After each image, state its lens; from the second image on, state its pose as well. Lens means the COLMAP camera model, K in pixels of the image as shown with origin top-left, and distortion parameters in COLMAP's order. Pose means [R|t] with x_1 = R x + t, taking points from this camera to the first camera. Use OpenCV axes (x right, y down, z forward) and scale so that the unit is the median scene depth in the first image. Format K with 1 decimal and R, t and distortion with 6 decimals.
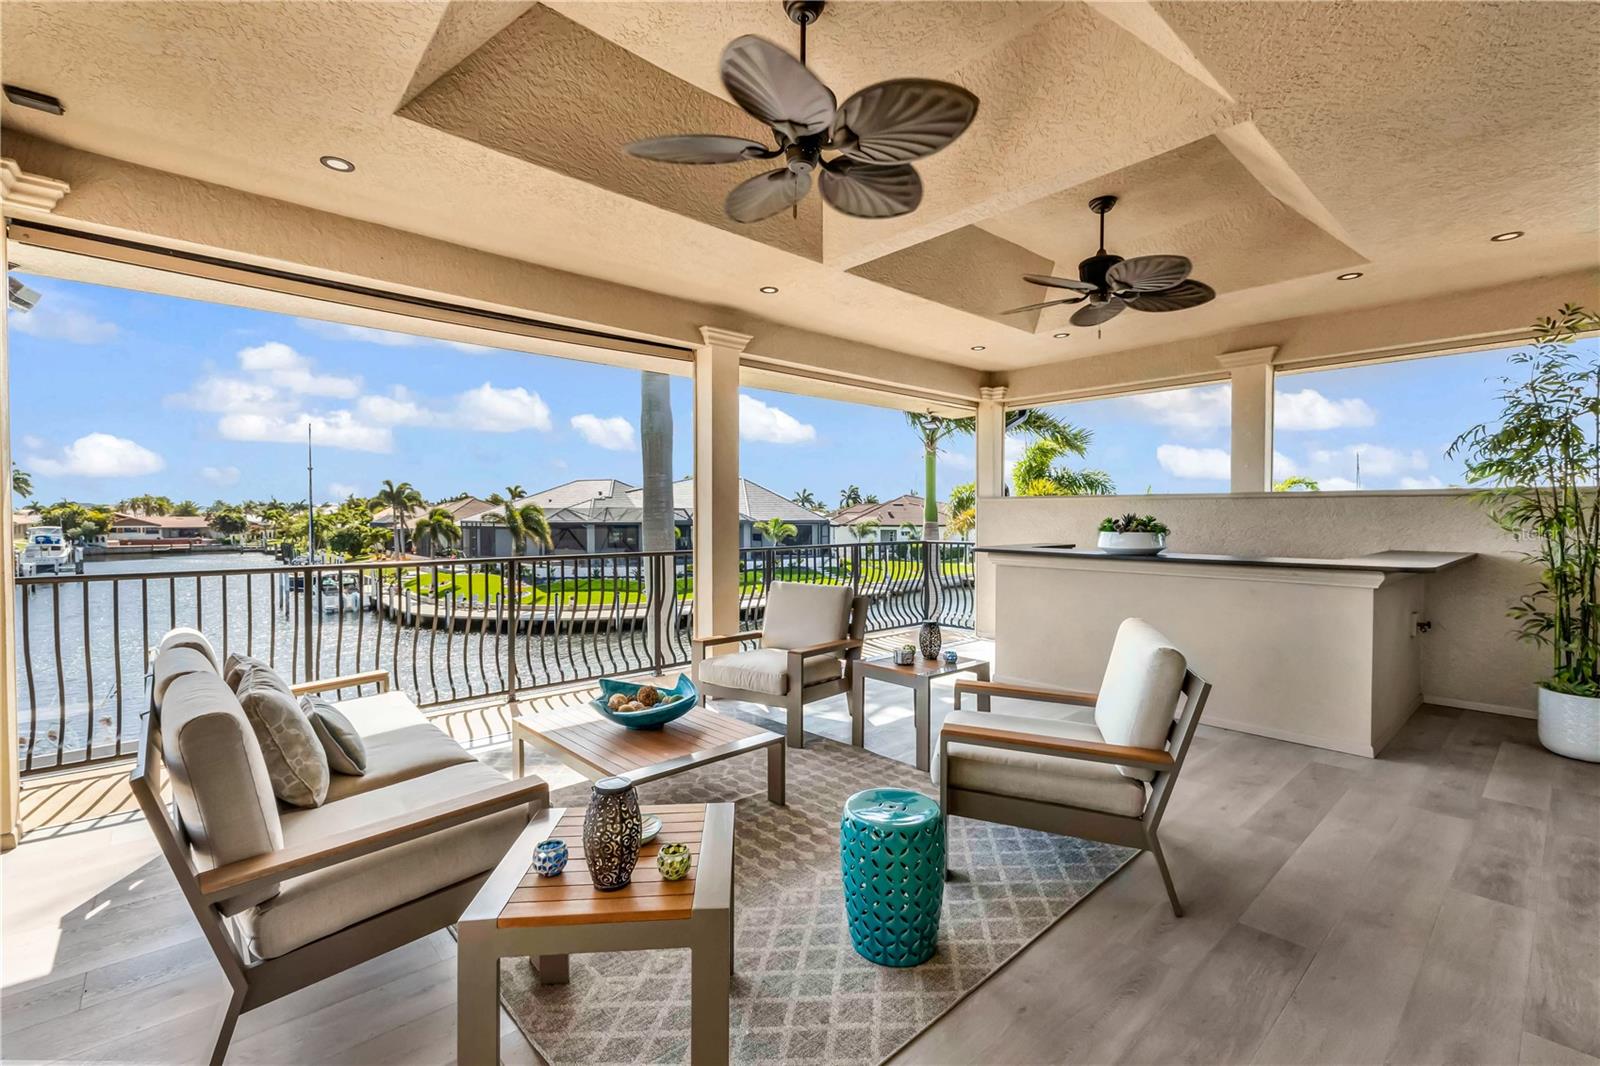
lens RADIAL K [[694.0, 0, 809.4], [0, 694.0, 526.8], [0, 0, 1]] dist [0.009135, -0.000688]
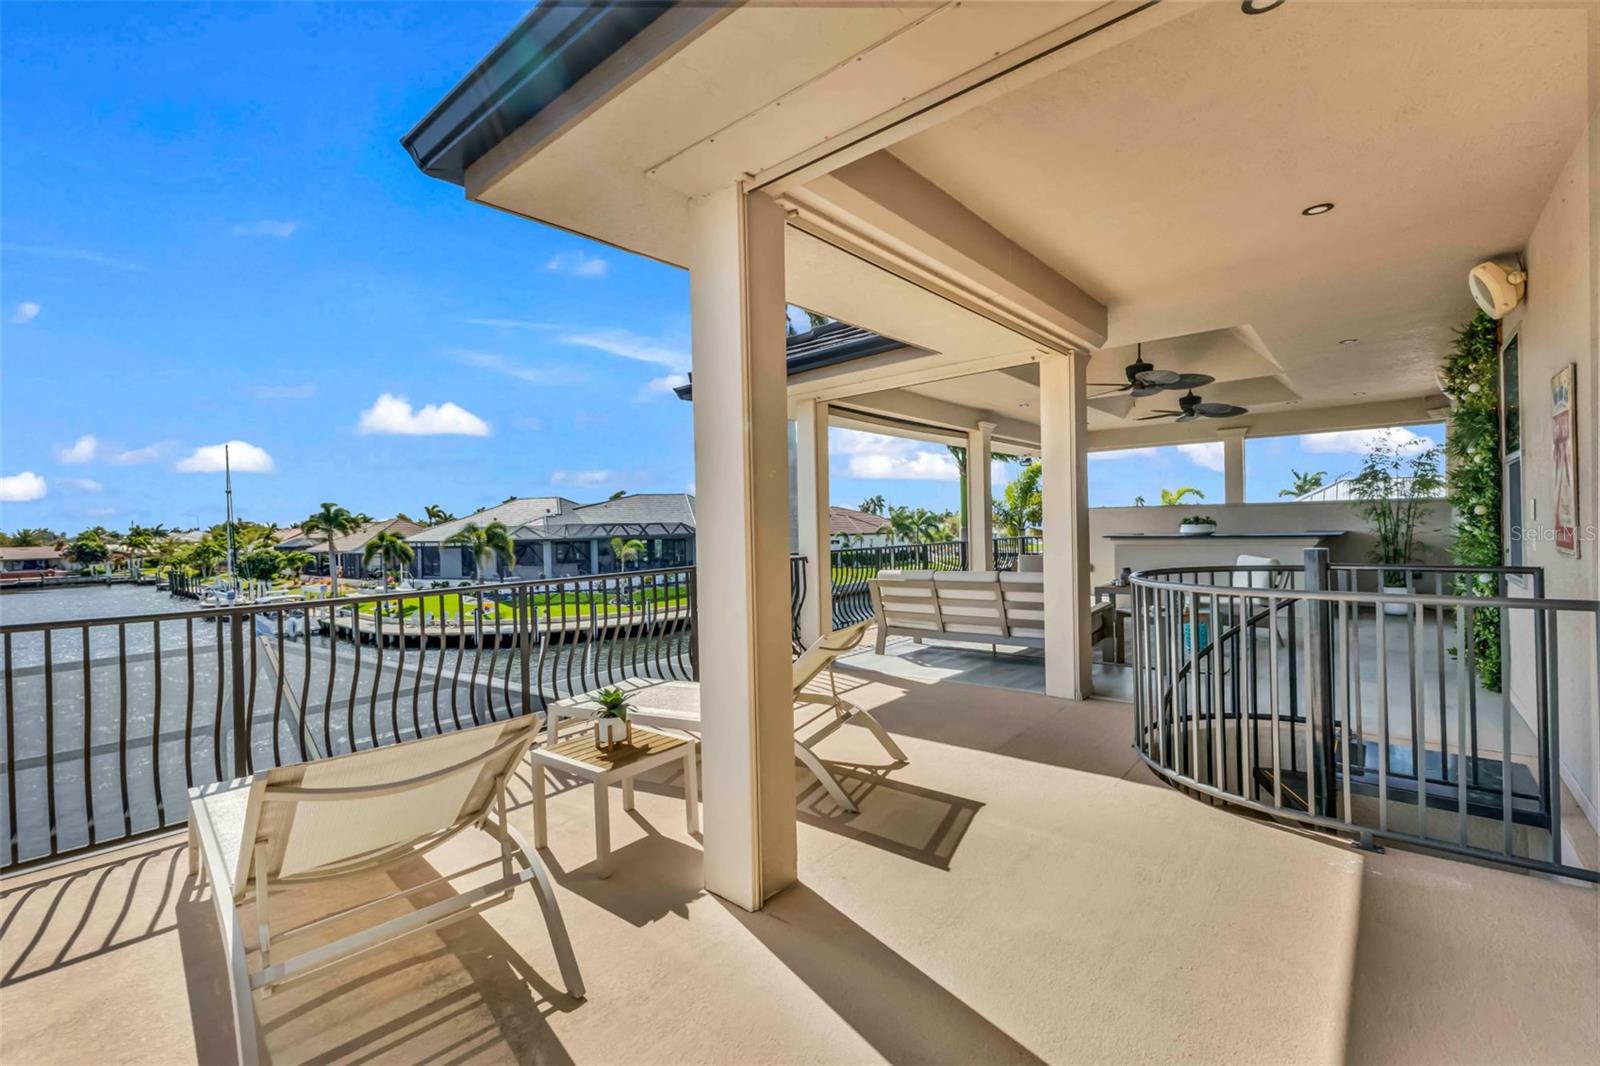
lens RADIAL K [[688.9, 0, 800.0], [0, 688.9, 533.0], [0, 0, 1]] dist [0.006797, -0.000028]
pose [[0.990652, -0.026253, 0.133864, -0.077852], [0.027347, 0.999606, -0.006334, 0.001104], [-0.133645, 0.009936, 0.990979, -0.068412]]
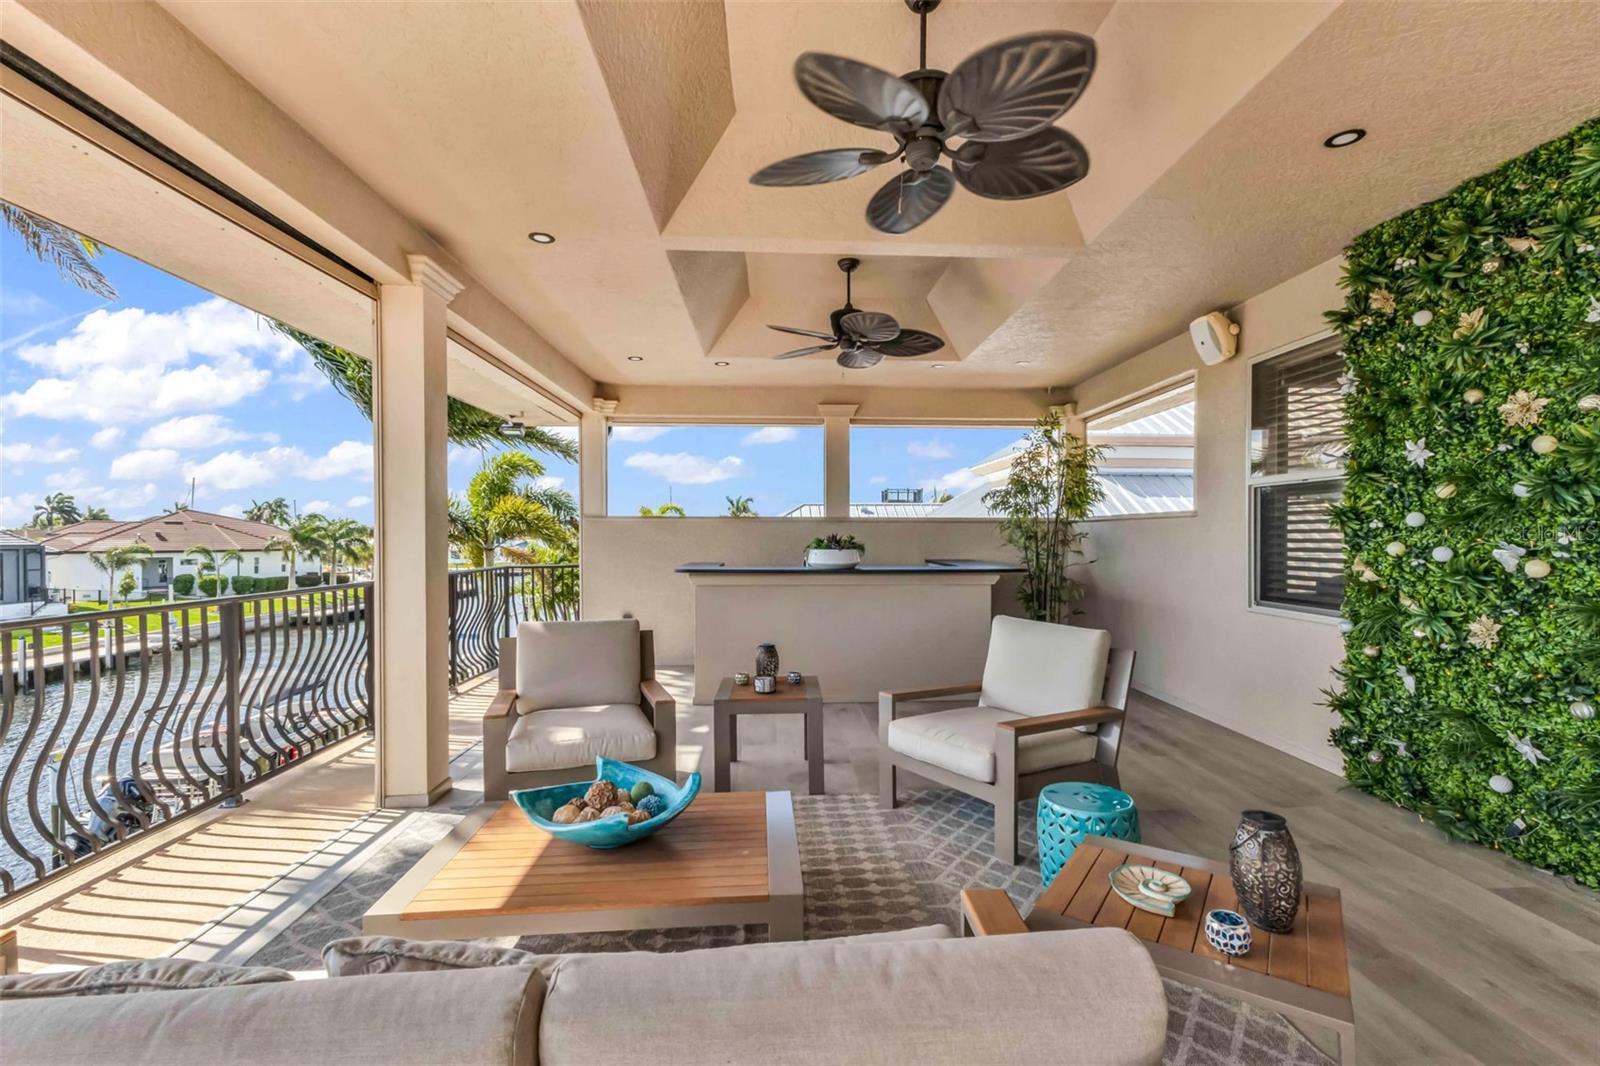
lens RADIAL K [[700.6, 0, 800.0], [0, 700.6, 533.0], [0, 0, 1]] dist [0.026969, 0.000083]
pose [[0.639885, 0.002265, 0.768467, -0.038356], [0.014464, 0.999783, -0.014991, -0.000242], [-0.768334, 0.020708, 0.639714, 0.024330]]
